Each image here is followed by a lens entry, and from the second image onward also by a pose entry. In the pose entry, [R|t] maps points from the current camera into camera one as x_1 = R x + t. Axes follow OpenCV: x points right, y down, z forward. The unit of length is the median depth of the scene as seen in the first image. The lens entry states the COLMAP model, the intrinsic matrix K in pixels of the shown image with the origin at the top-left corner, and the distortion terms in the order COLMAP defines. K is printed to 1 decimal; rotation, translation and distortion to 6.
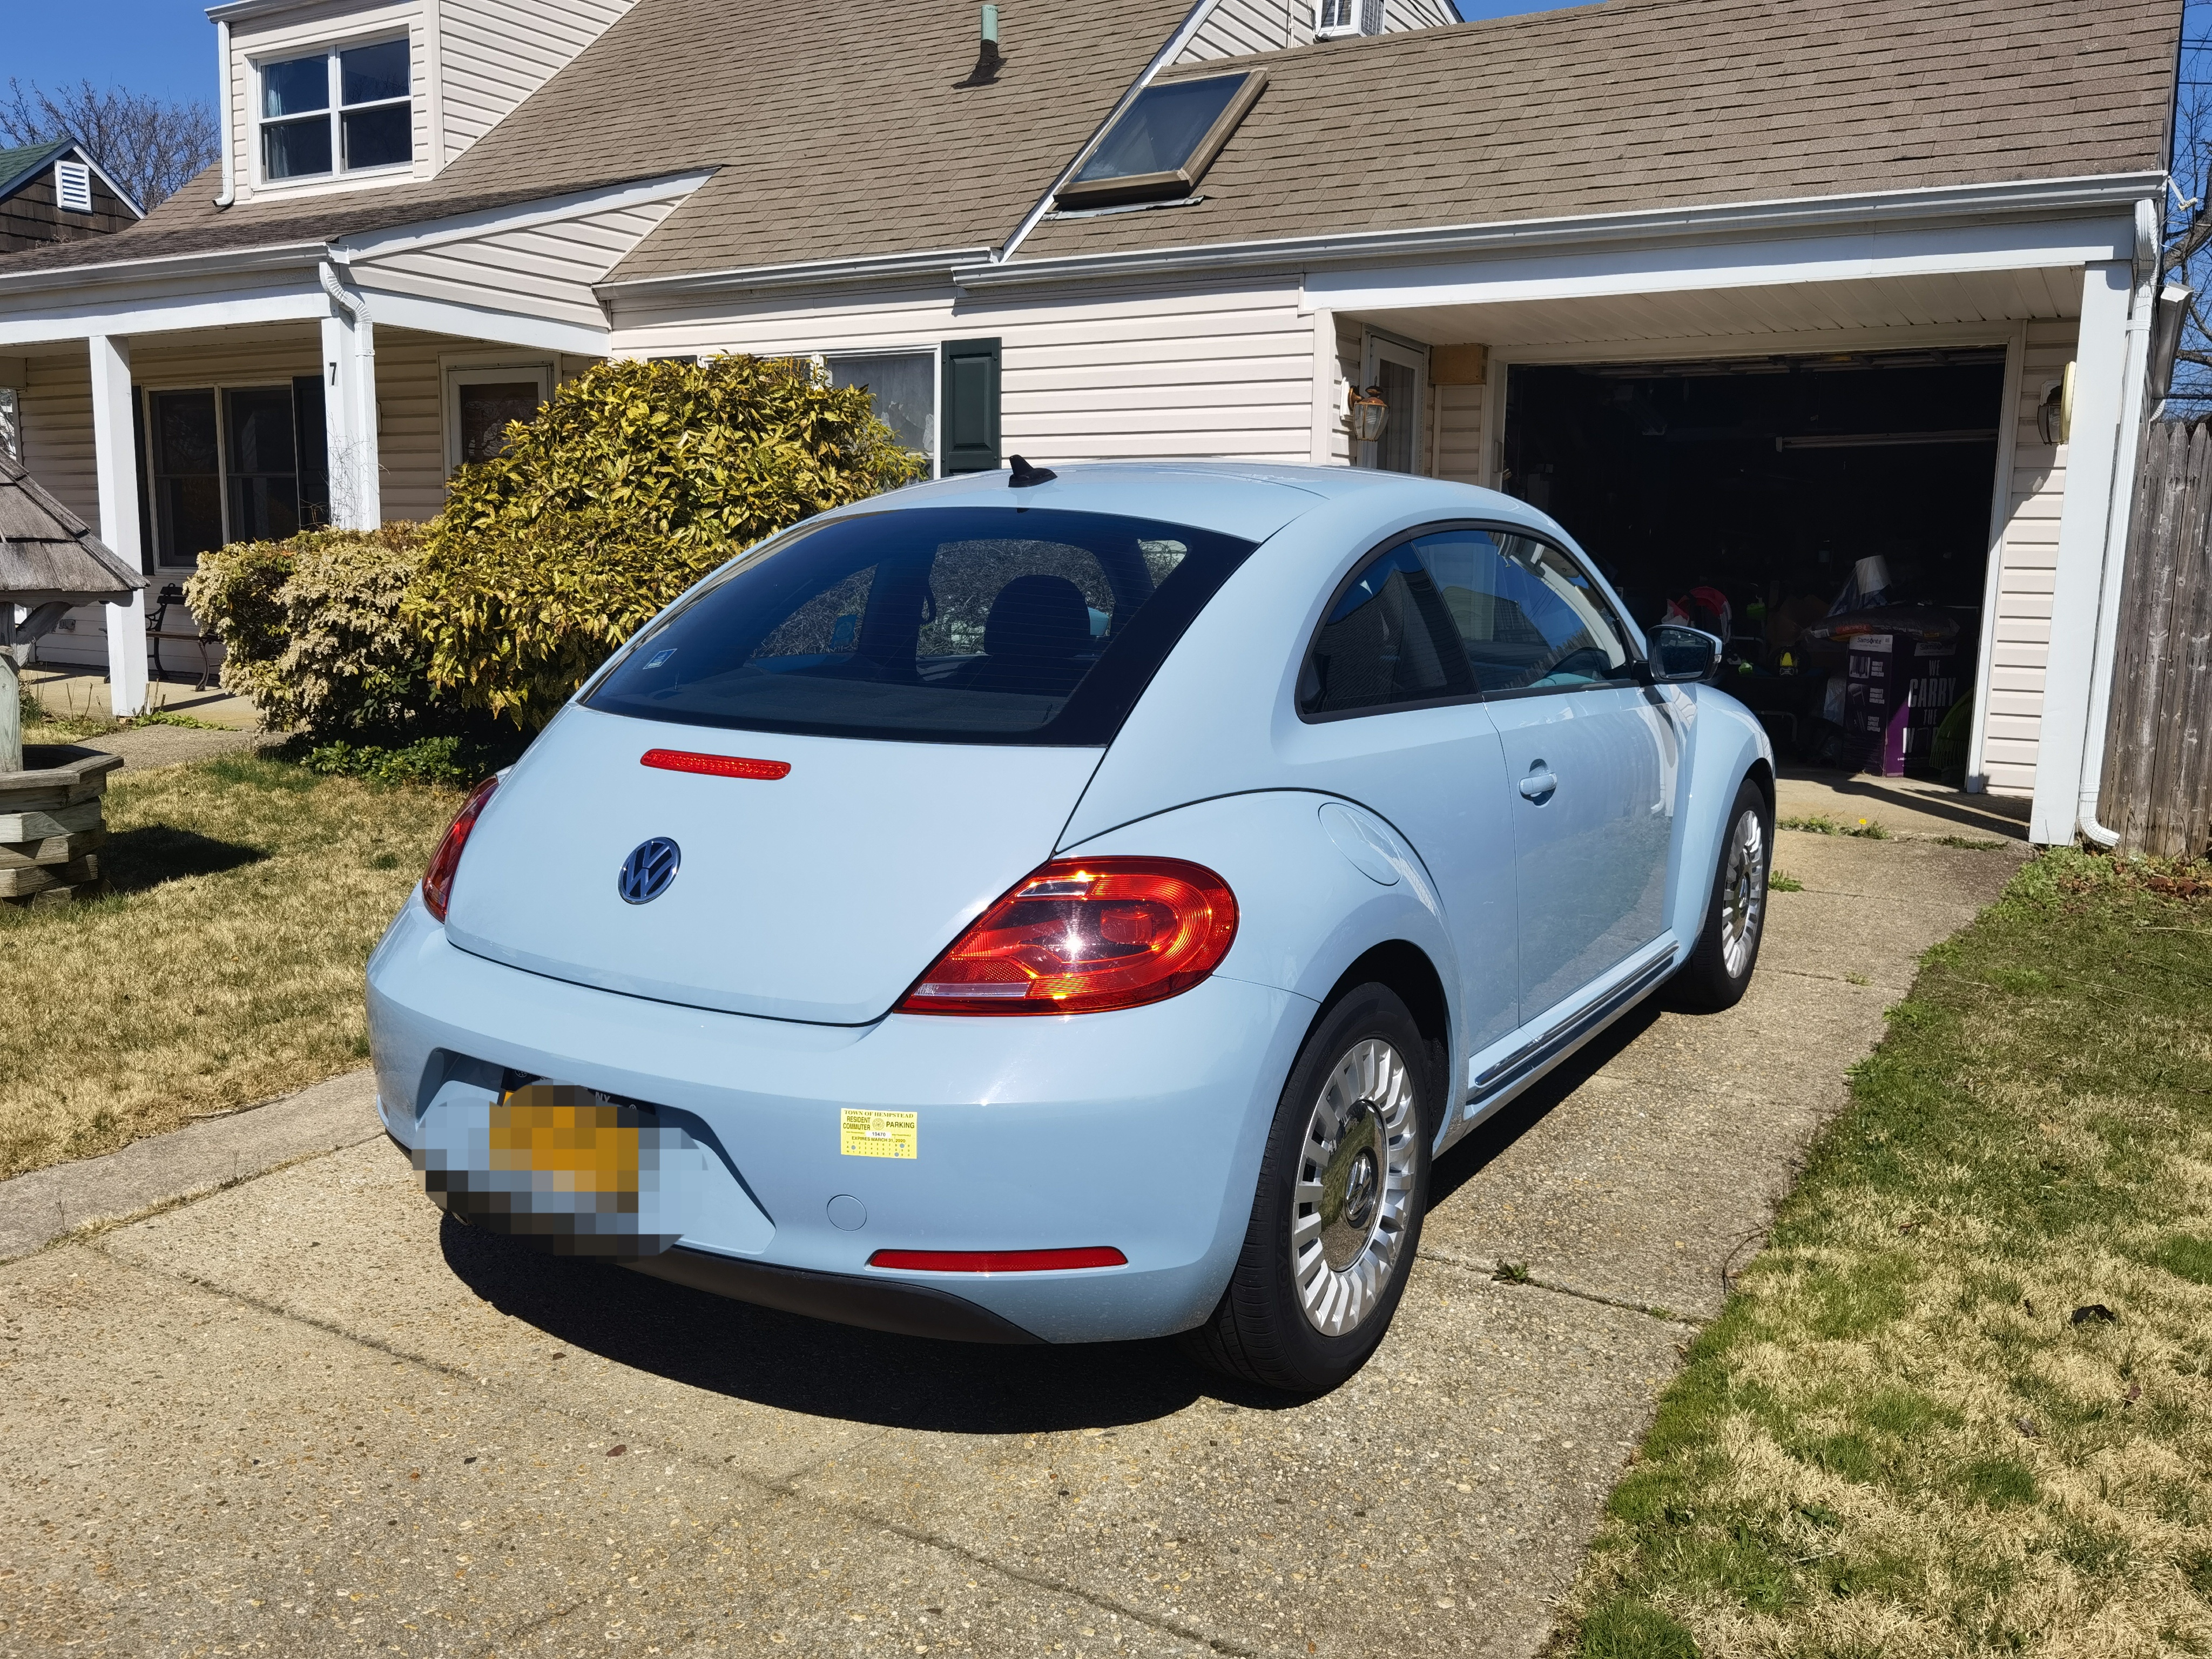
lens RADIAL K [[1760.5, 0, 1106.0], [0, 1760.5, 829.5], [0, 0, 1]] dist [0.018976, -0.018555]
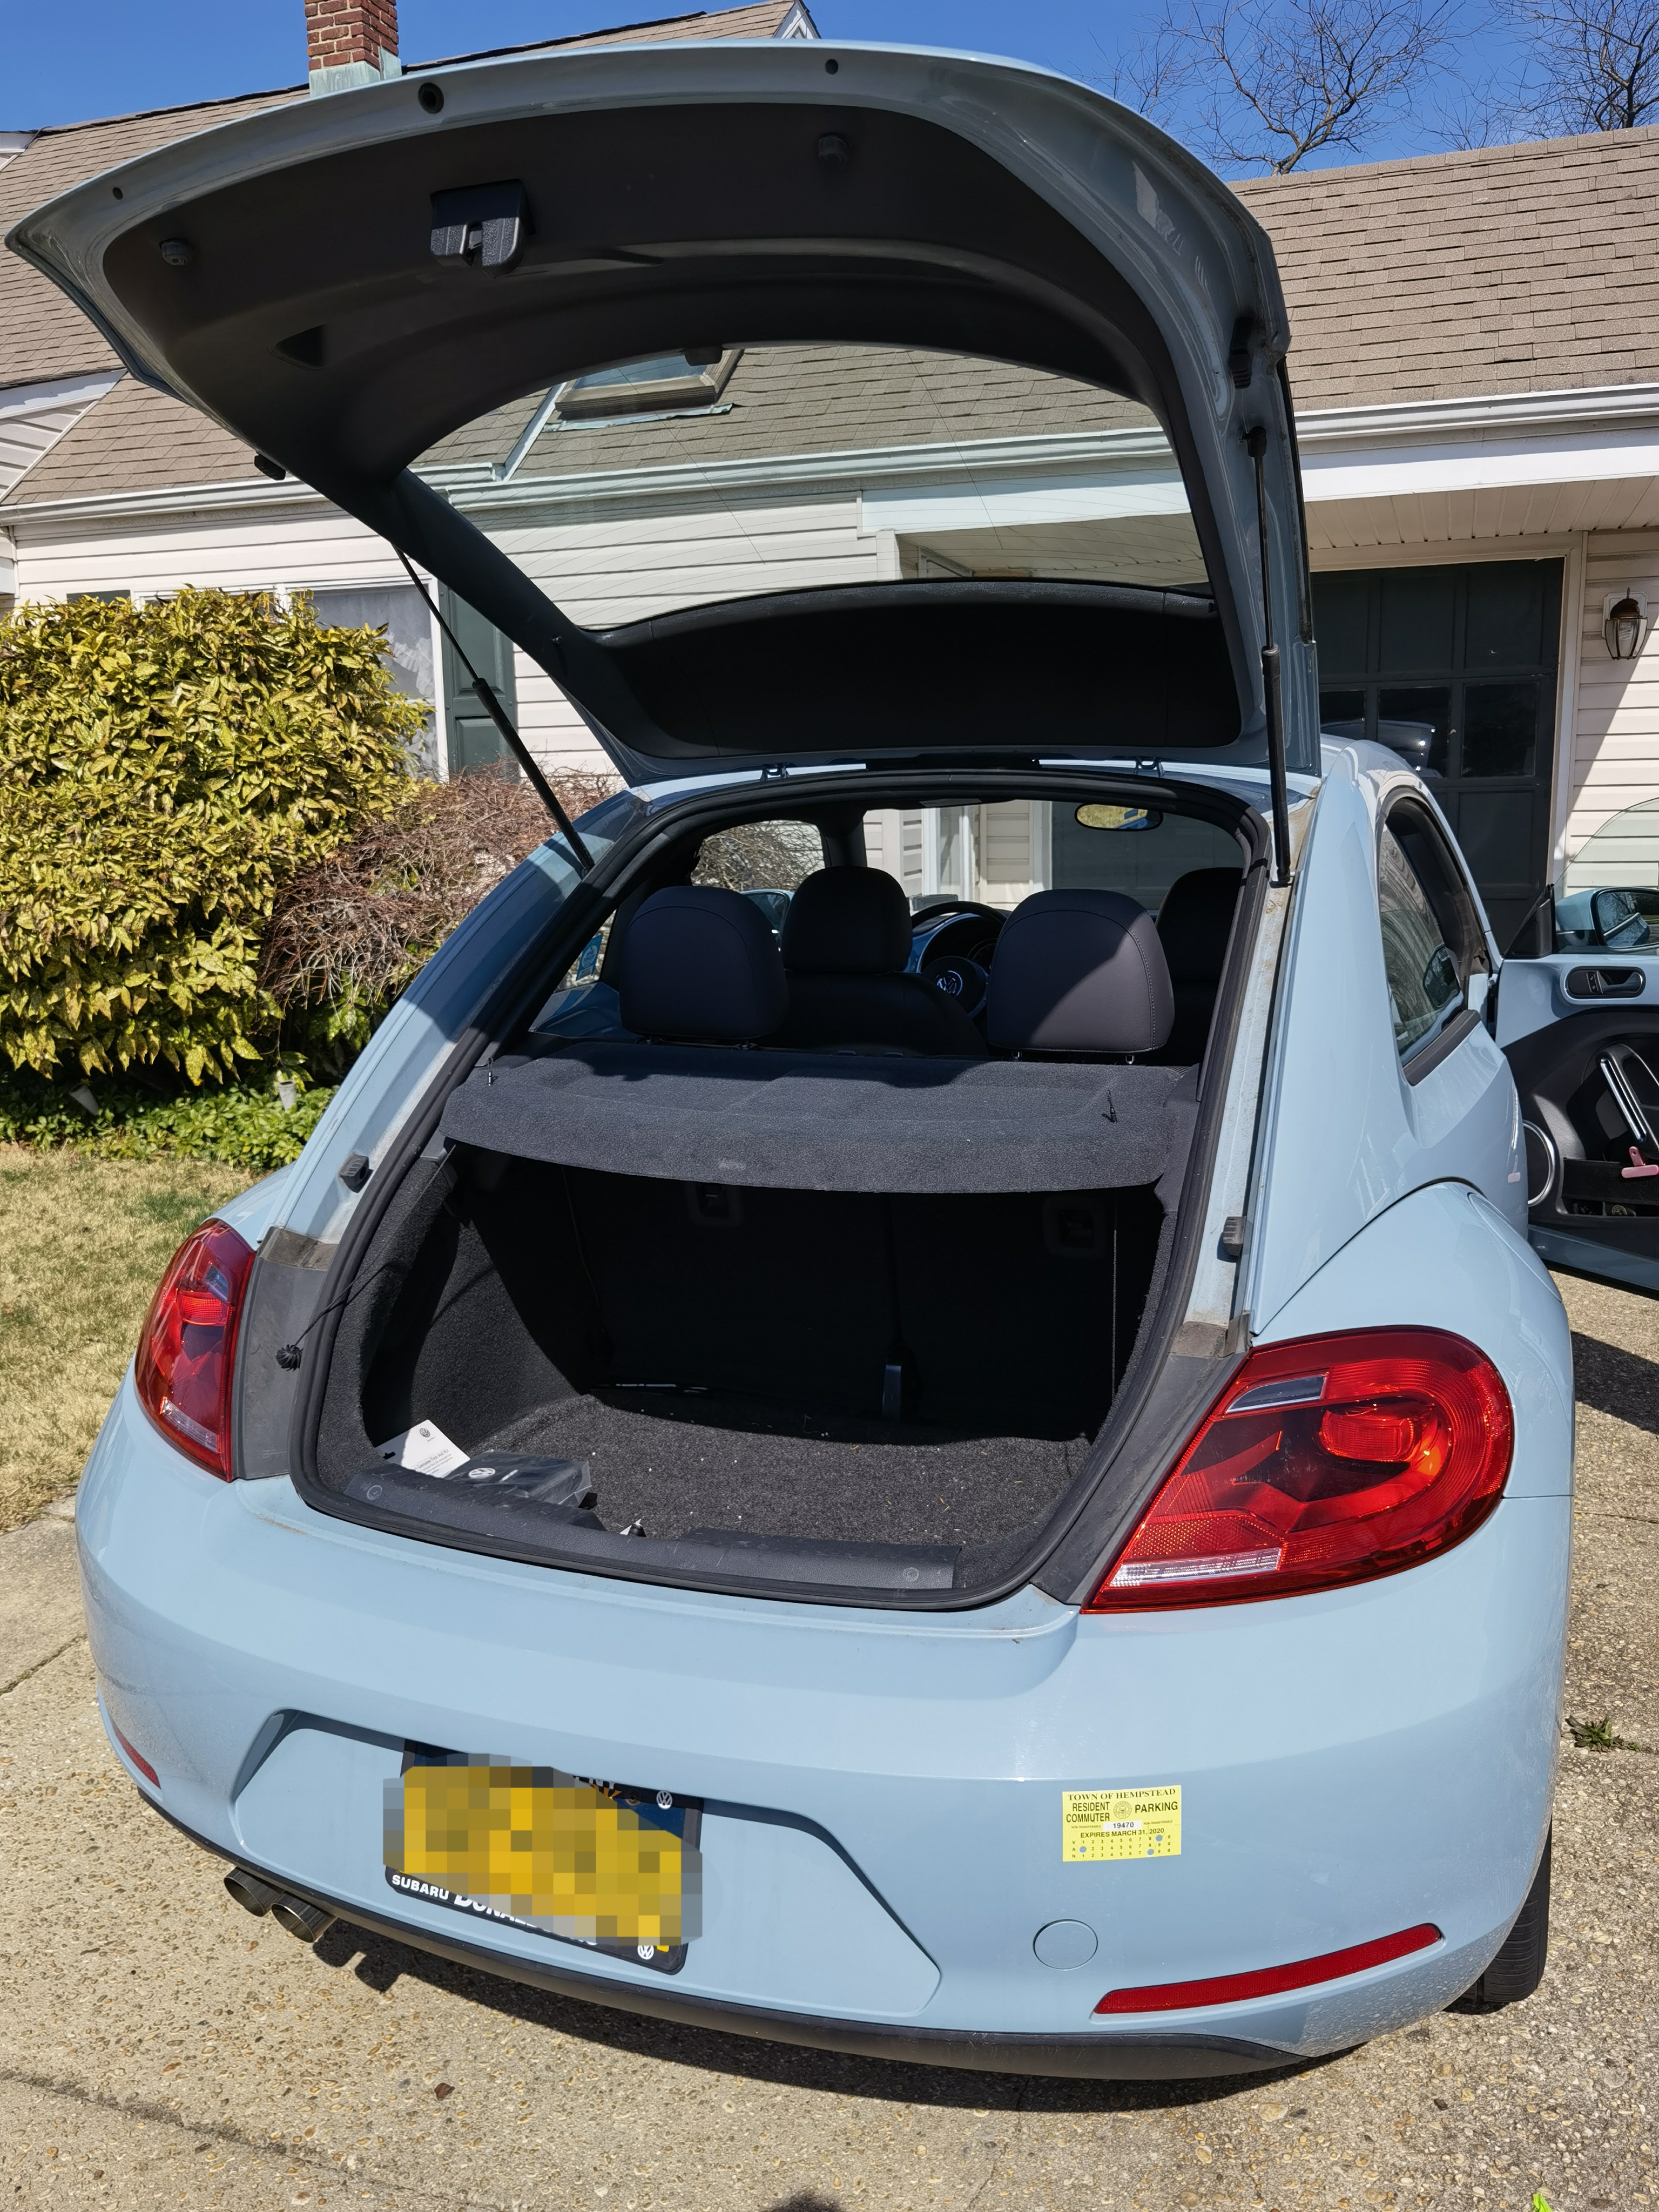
lens RADIAL K [[1778.3, 0, 877.8], [0, 1778.3, 1114.8], [0, 0, 1]] dist [0.081493, -0.108887]
pose [[0.979836, -0.071842, 0.186442, -0.088601], [0.066678, 0.997201, 0.033829, -0.031389], [-0.188351, -0.020716, 0.981883, 0.104861]]
